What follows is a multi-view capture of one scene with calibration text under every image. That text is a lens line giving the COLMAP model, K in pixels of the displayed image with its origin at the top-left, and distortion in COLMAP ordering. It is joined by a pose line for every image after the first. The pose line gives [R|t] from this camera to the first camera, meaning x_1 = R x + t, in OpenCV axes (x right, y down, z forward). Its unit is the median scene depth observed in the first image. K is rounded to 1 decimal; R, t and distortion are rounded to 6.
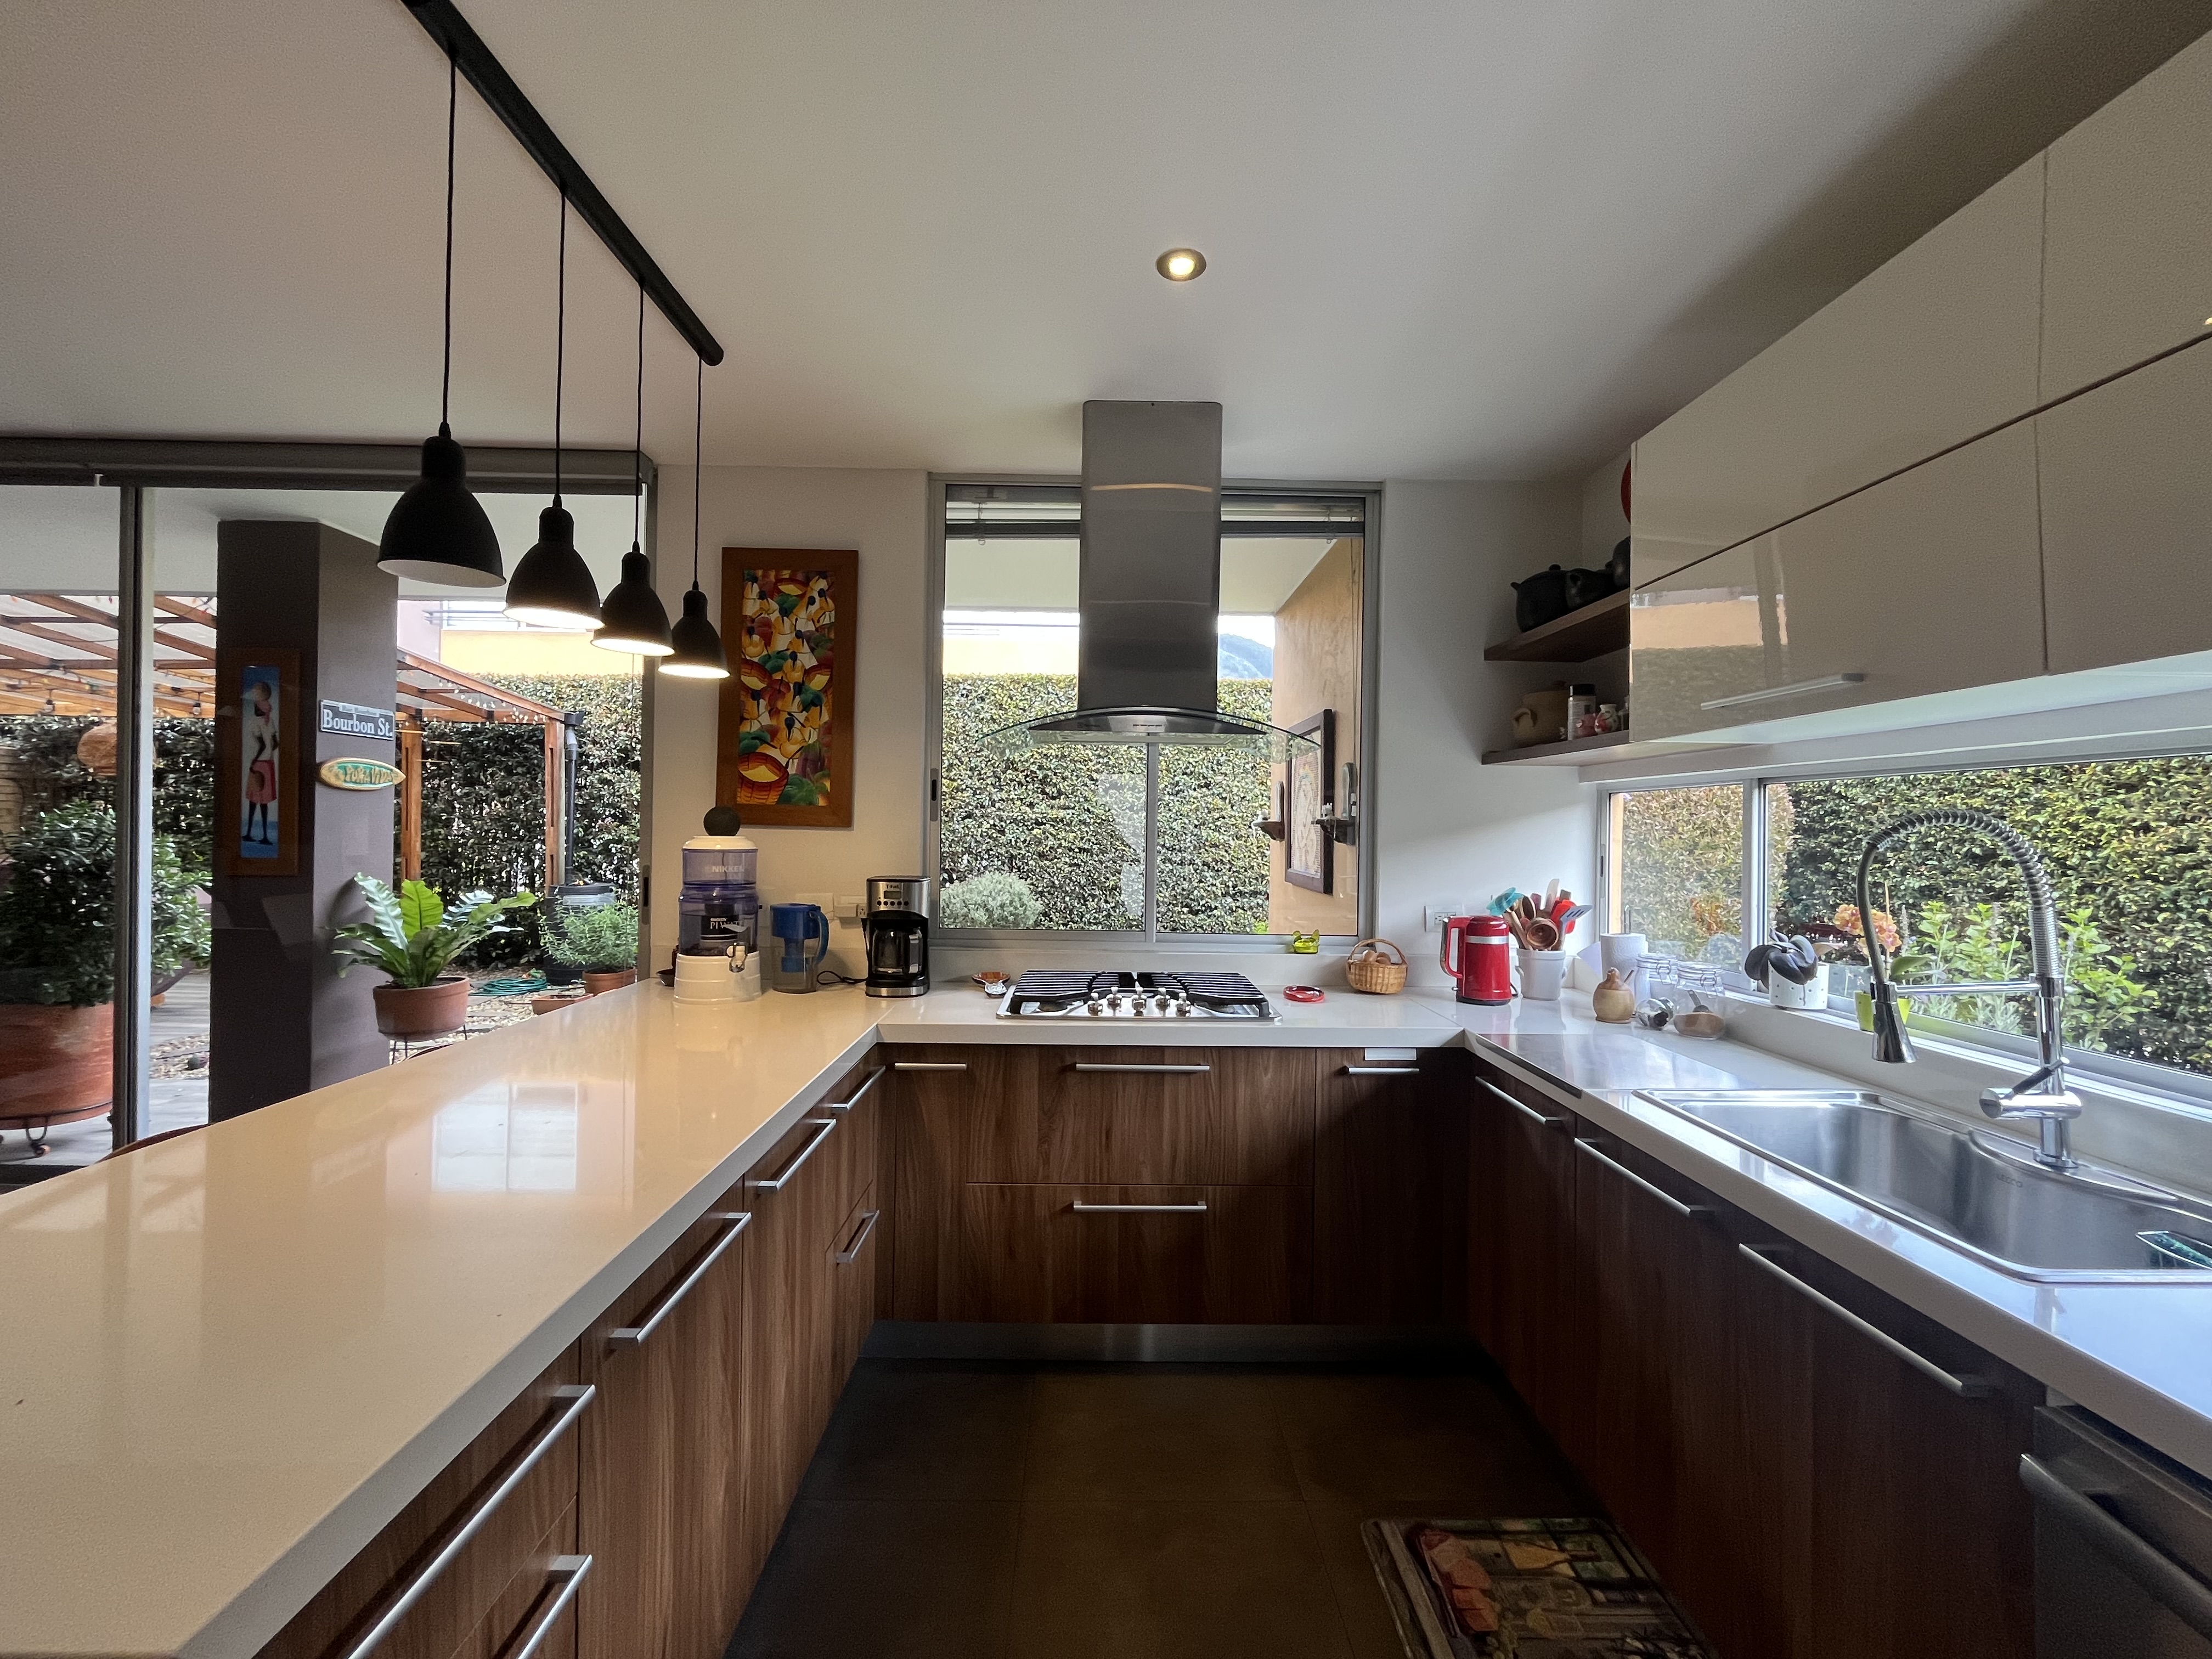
lens RADIAL K [[895.0, 0, 1105.1], [0, 895.0, 828.9], [0, 0, 1]] dist [-0.001372, 0.000049]
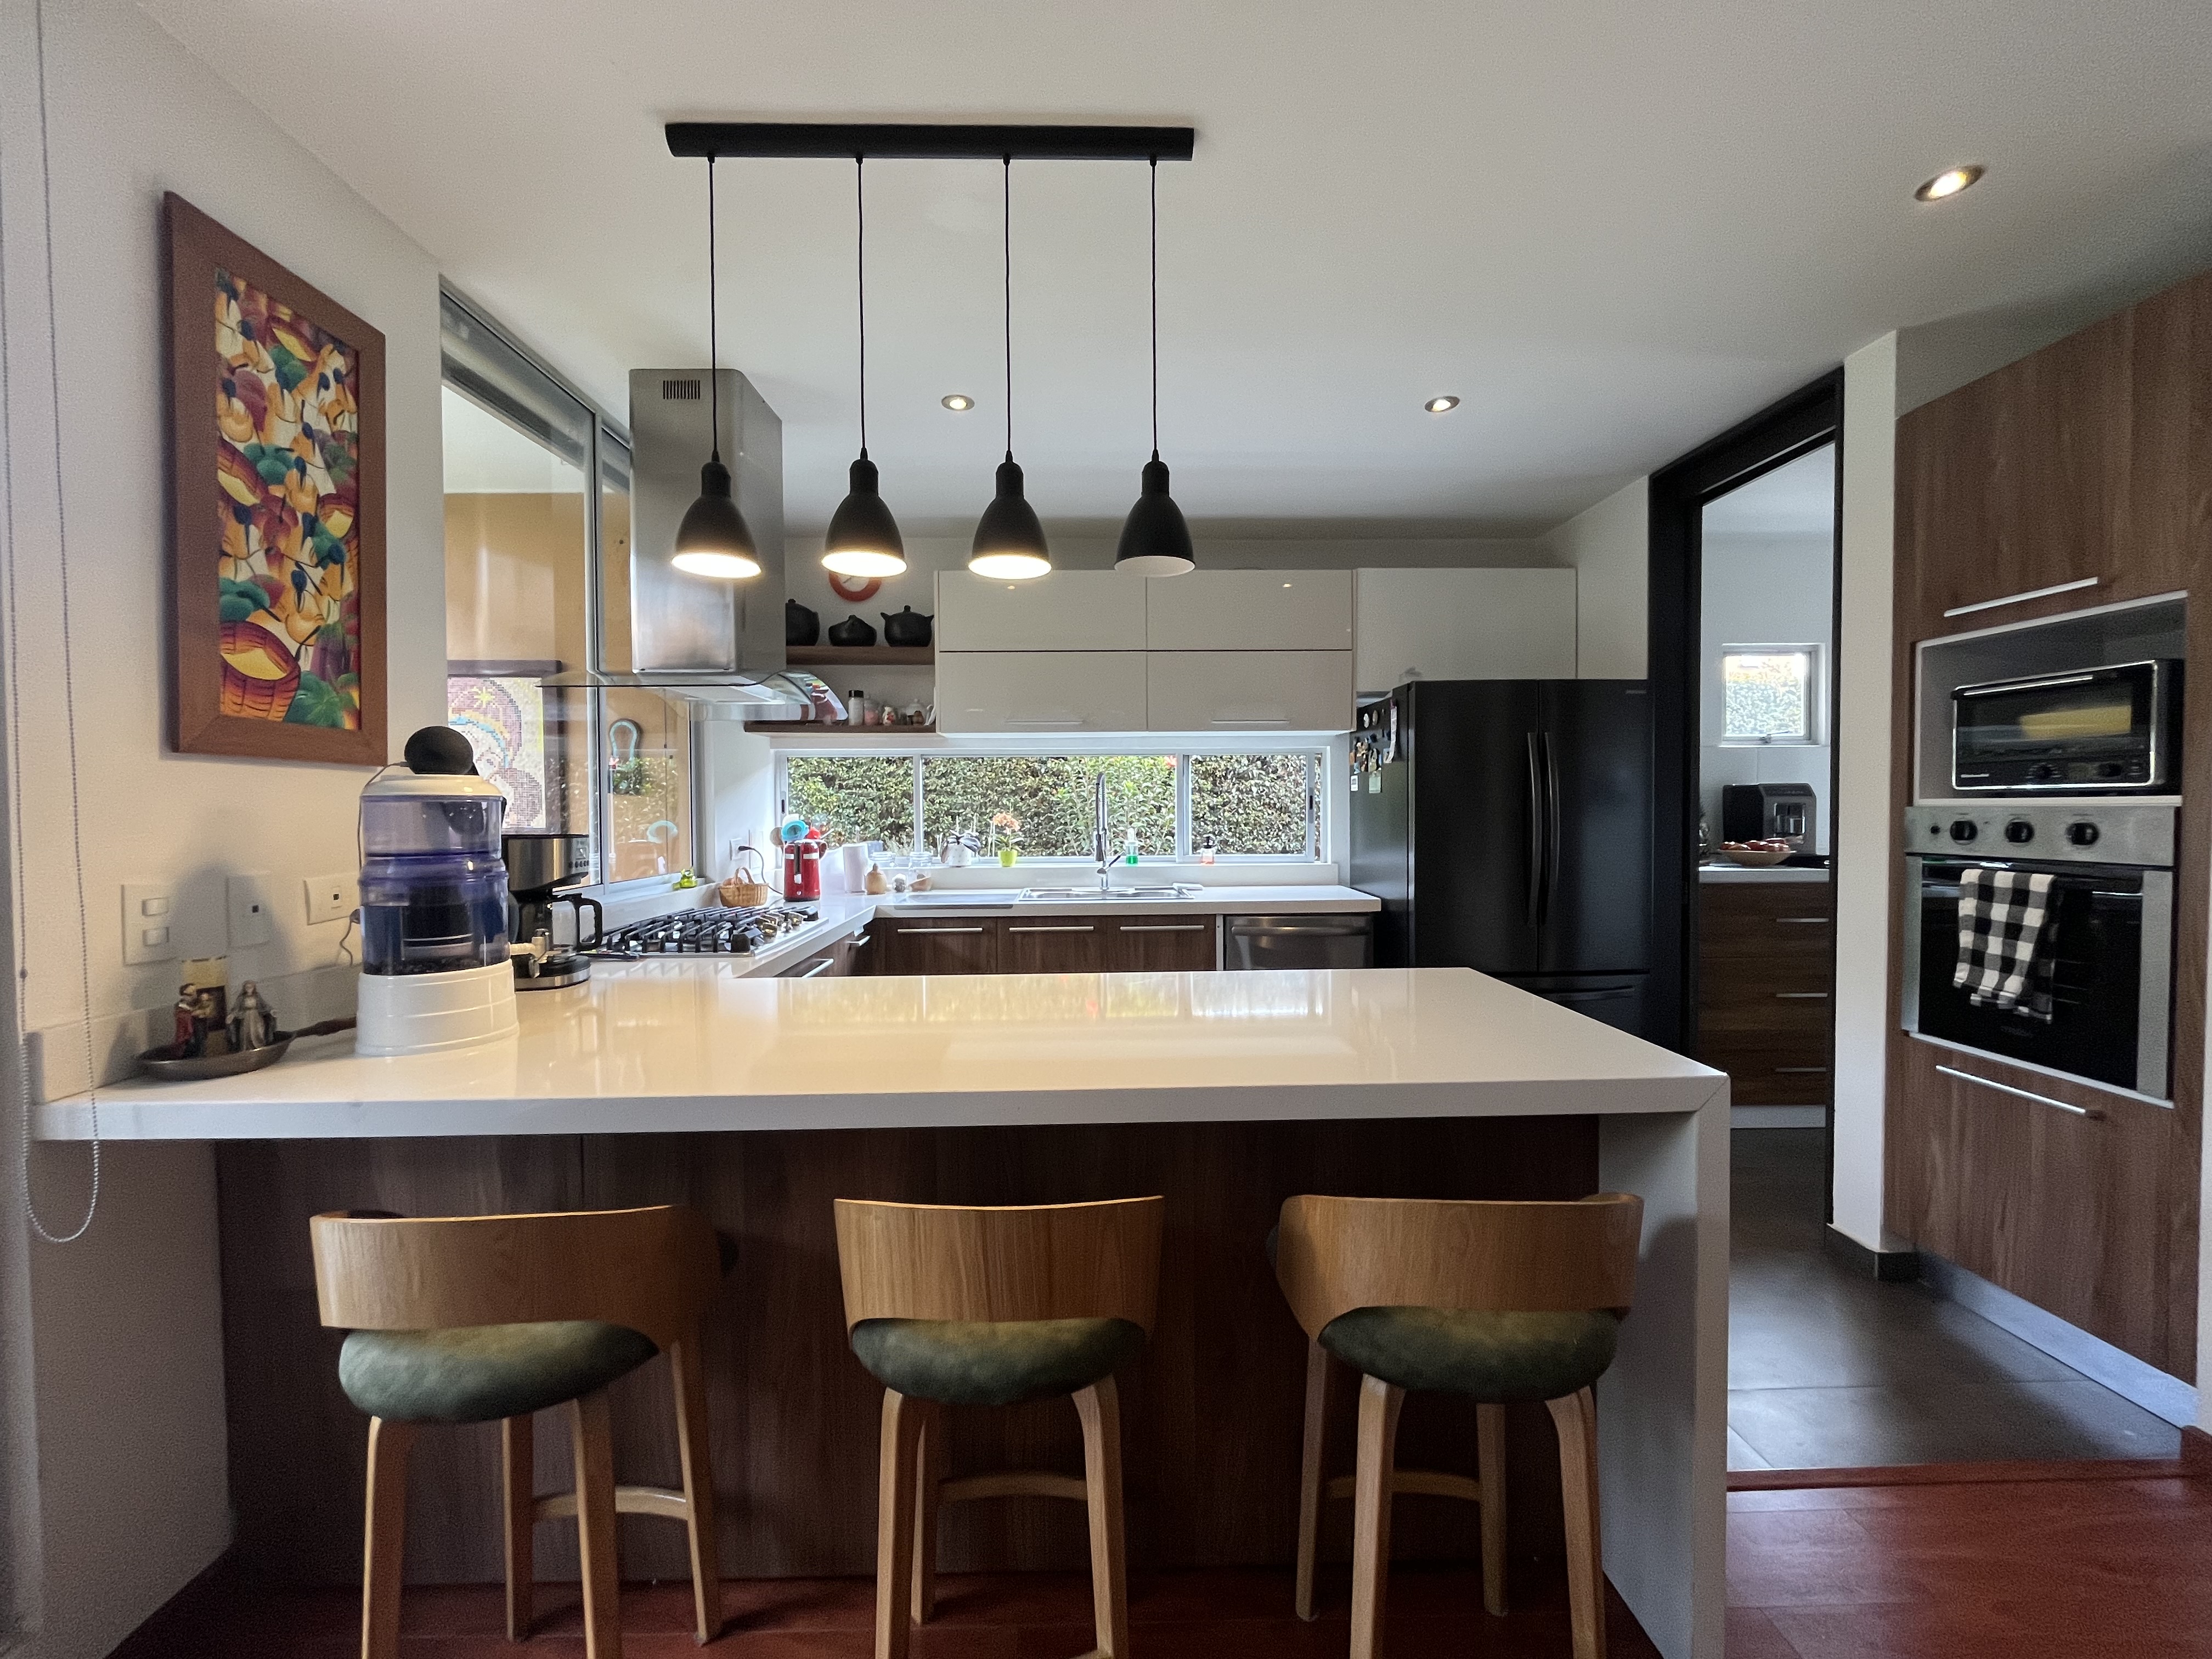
lens RADIAL K [[895.0, 0, 1105.9], [0, 895.0, 824.9], [0, 0, 1]] dist [-0.001372, 0.000049]
pose [[-0.006078, -0.039581, 0.999198, -0.934932], [0.003426, 0.999210, 0.039603, 0.016866], [-0.999976, 0.003664, -0.005937, 0.486513]]
